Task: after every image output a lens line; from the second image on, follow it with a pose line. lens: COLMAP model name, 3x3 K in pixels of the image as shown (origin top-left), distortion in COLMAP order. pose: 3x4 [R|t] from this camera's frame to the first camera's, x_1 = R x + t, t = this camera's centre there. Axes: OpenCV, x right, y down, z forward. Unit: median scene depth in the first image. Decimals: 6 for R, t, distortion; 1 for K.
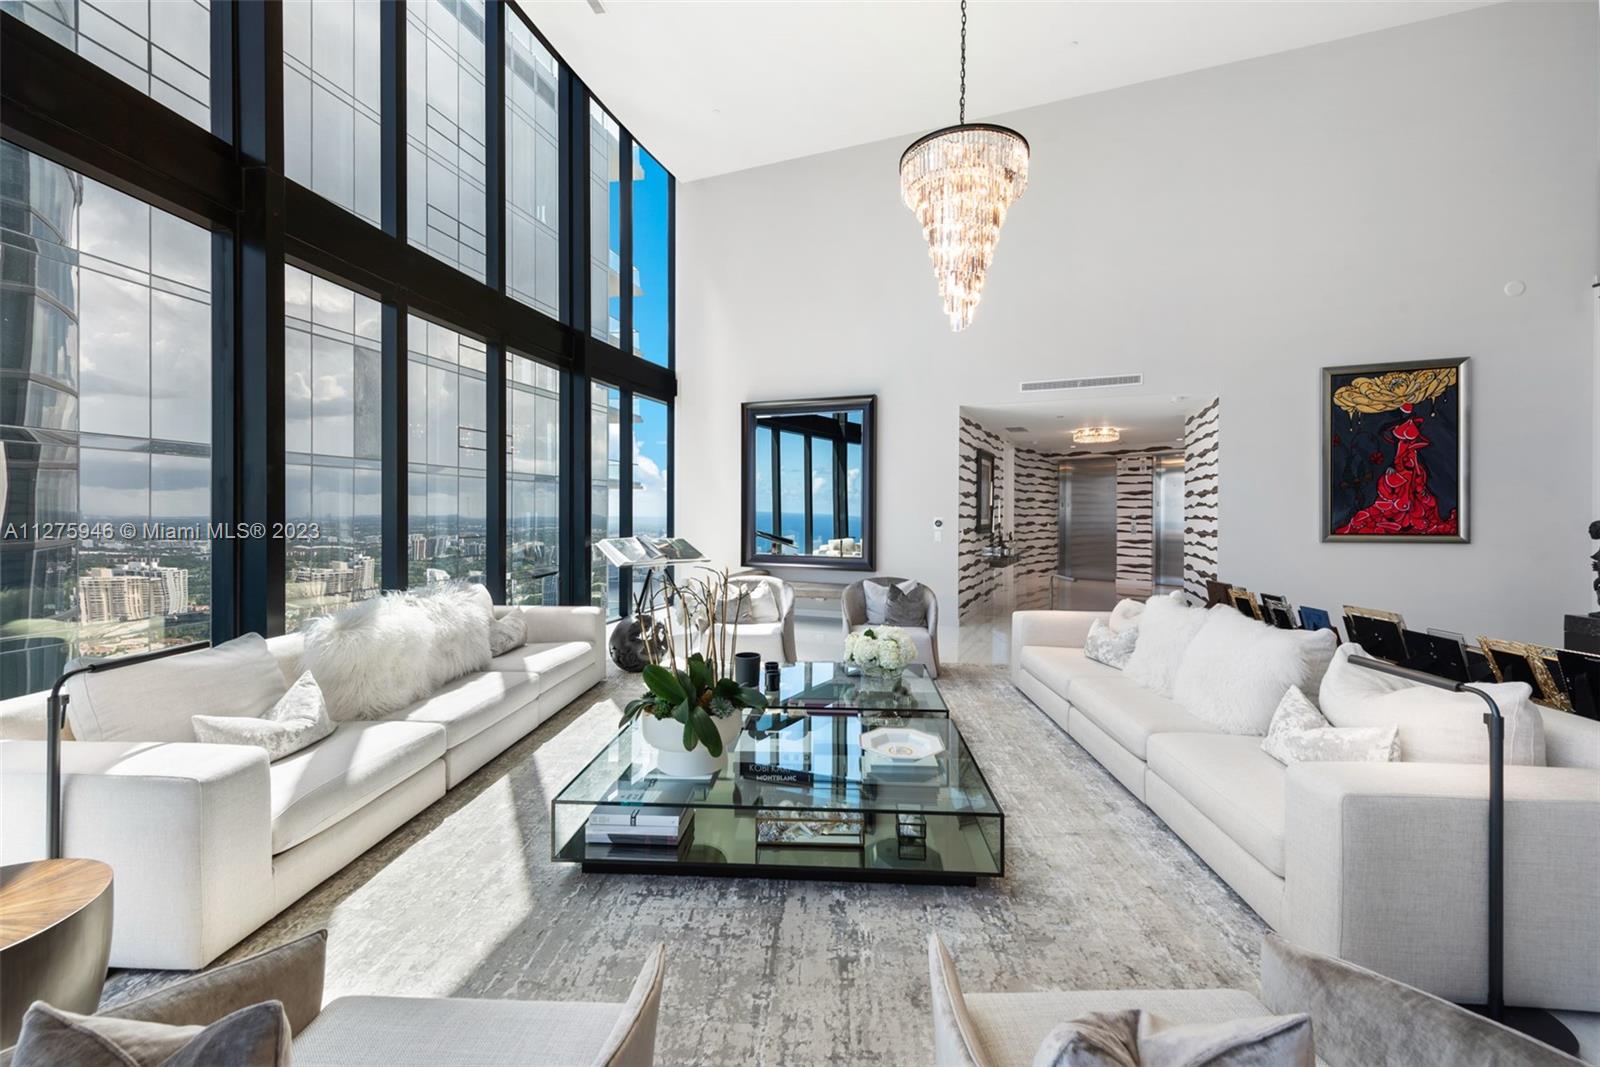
lens RADIAL K [[633.9, 0, 803.4], [0, 633.9, 513.8], [0, 0, 1]] dist [0.015982, -0.005165]
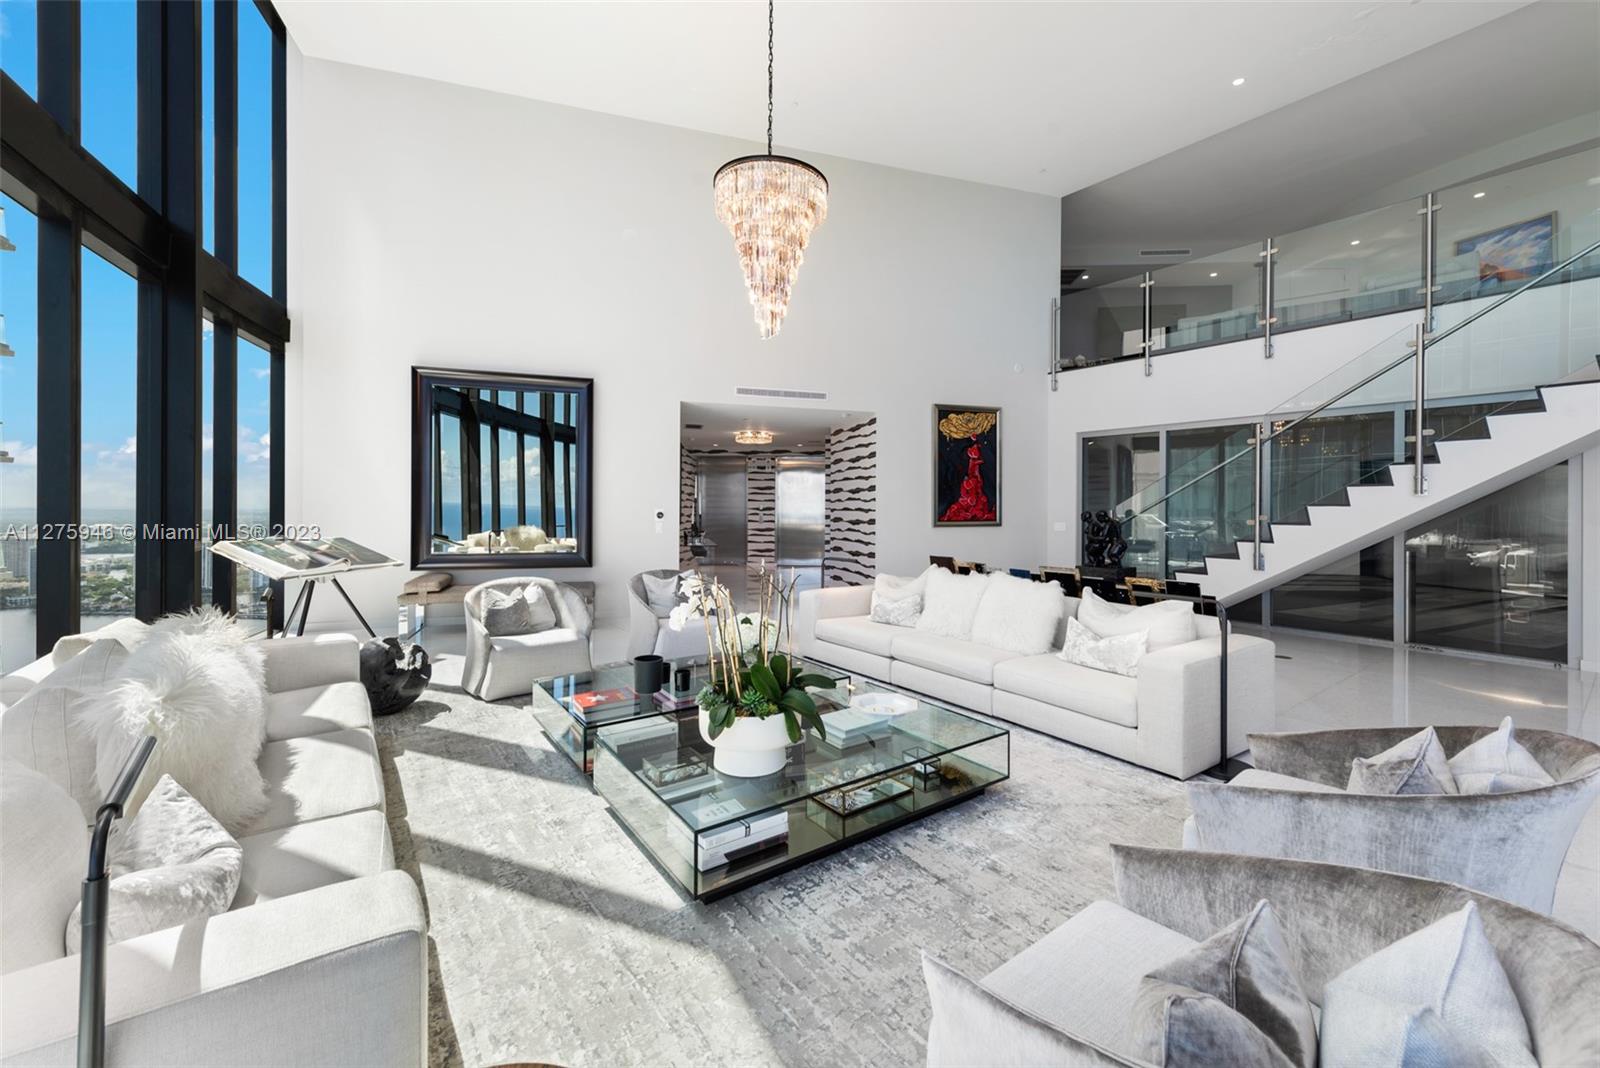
lens RADIAL K [[639.2, 0, 808.1], [0, 639.2, 506.5], [0, 0, 1]] dist [0.013282, -0.000145]
pose [[0.773789, 0.002947, 0.633436, -0.253297], [-0.004415, 0.999990, 0.000741, -0.000625], [-0.633428, -0.003370, 0.773794, 0.064819]]
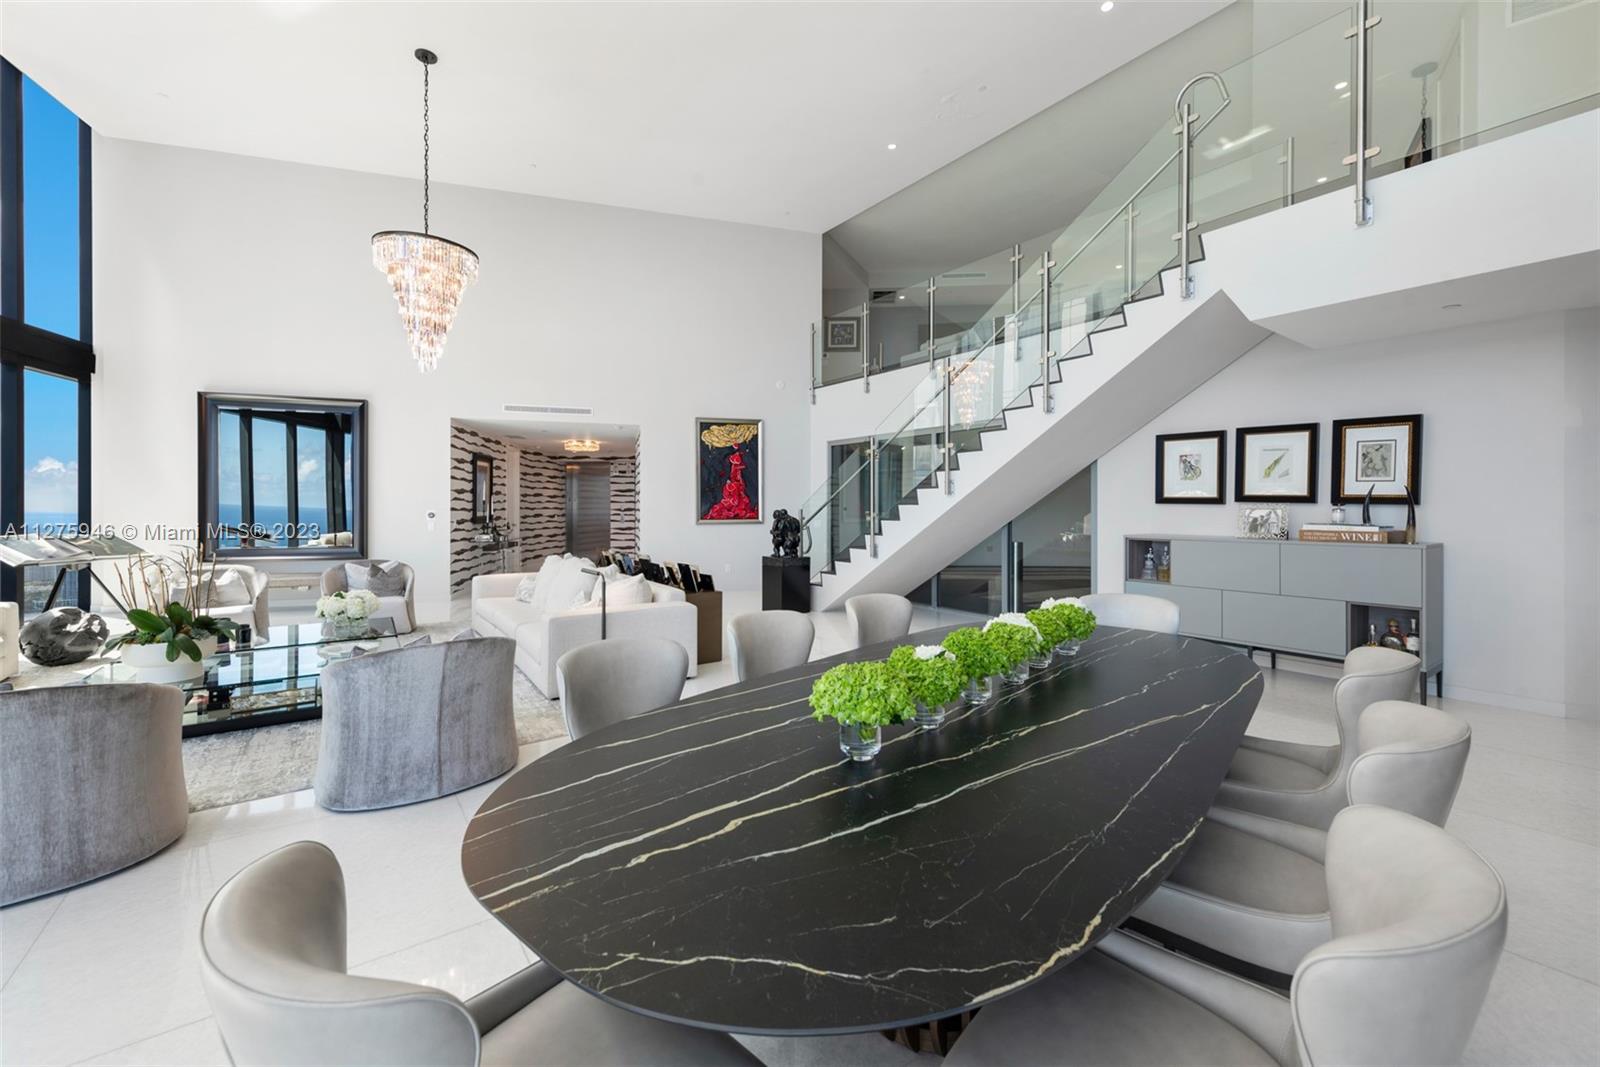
lens RADIAL K [[633.9, 0, 803.4], [0, 633.9, 513.8], [0, 0, 1]] dist [0.015982, -0.005165]
pose [[0.782495, -0.007213, 0.622615, 0.016924], [0.000466, 0.999939, 0.010998, -0.000430], [-0.622657, -0.008316, 0.782451, -0.362569]]
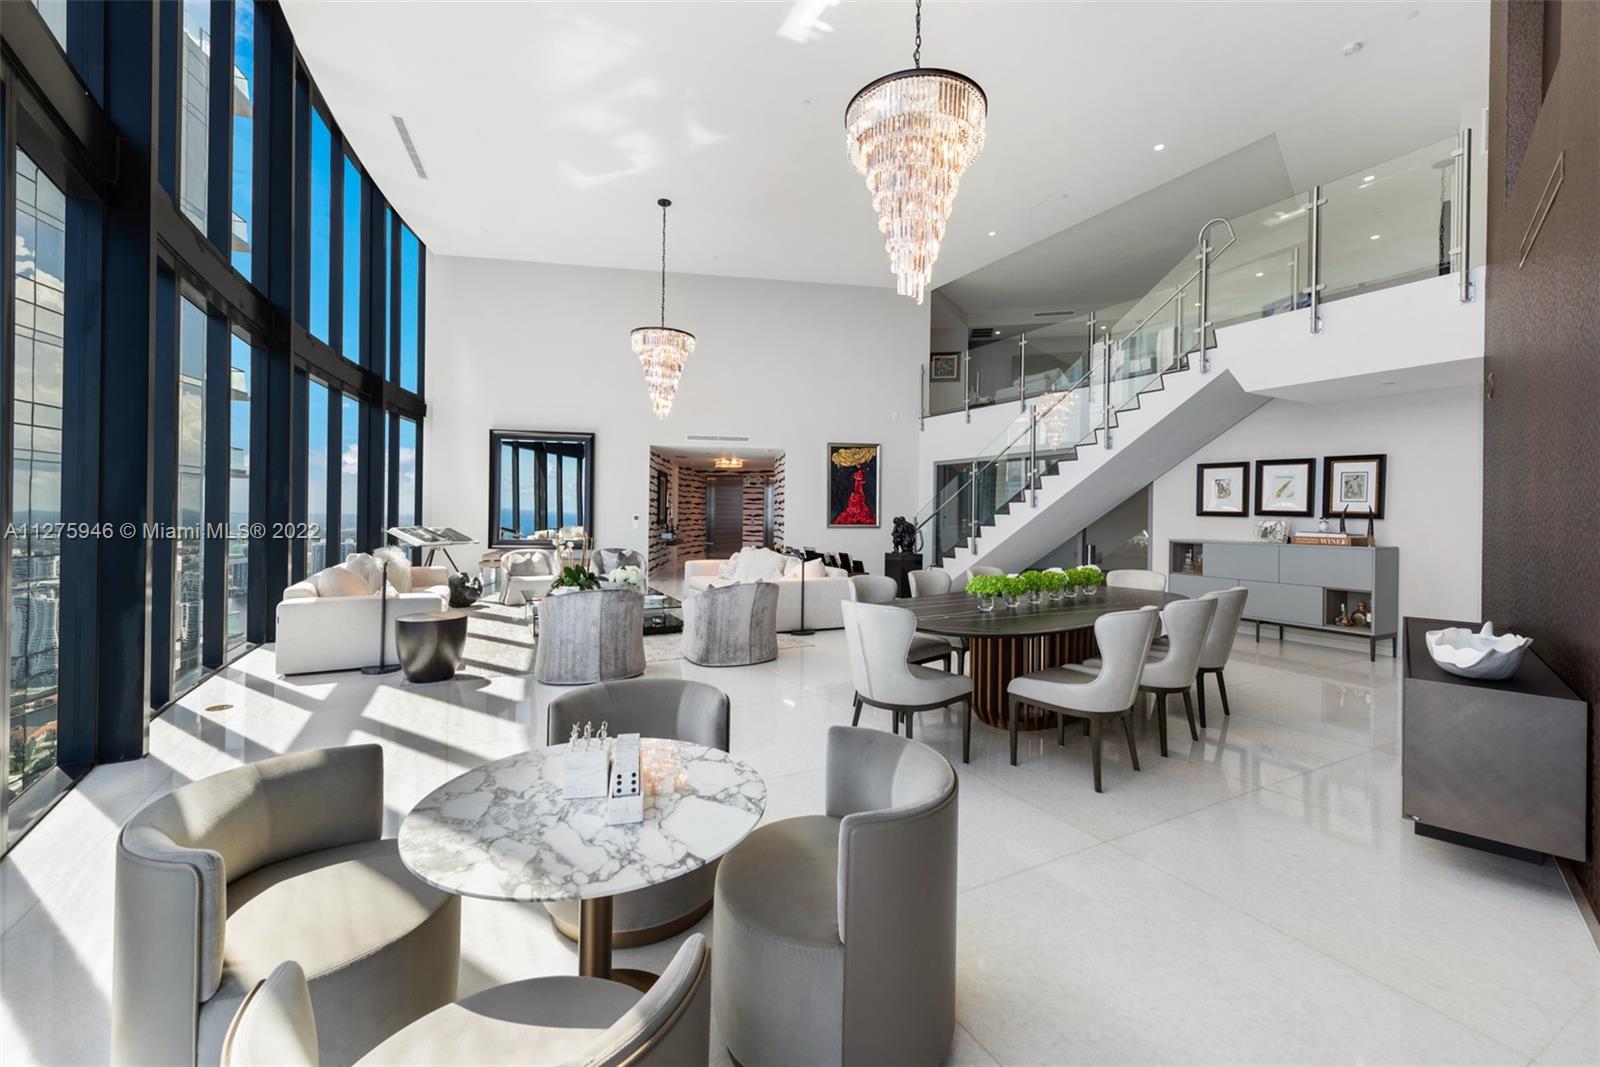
lens RADIAL K [[633.9, 0, 803.4], [0, 633.9, 513.8], [0, 0, 1]] dist [0.015982, -0.005165]
pose [[0.860374, 0.009222, 0.509579, -0.240610], [-0.011145, 0.999938, 0.000721, -0.001117], [-0.509541, -0.006299, 0.860423, -0.591918]]
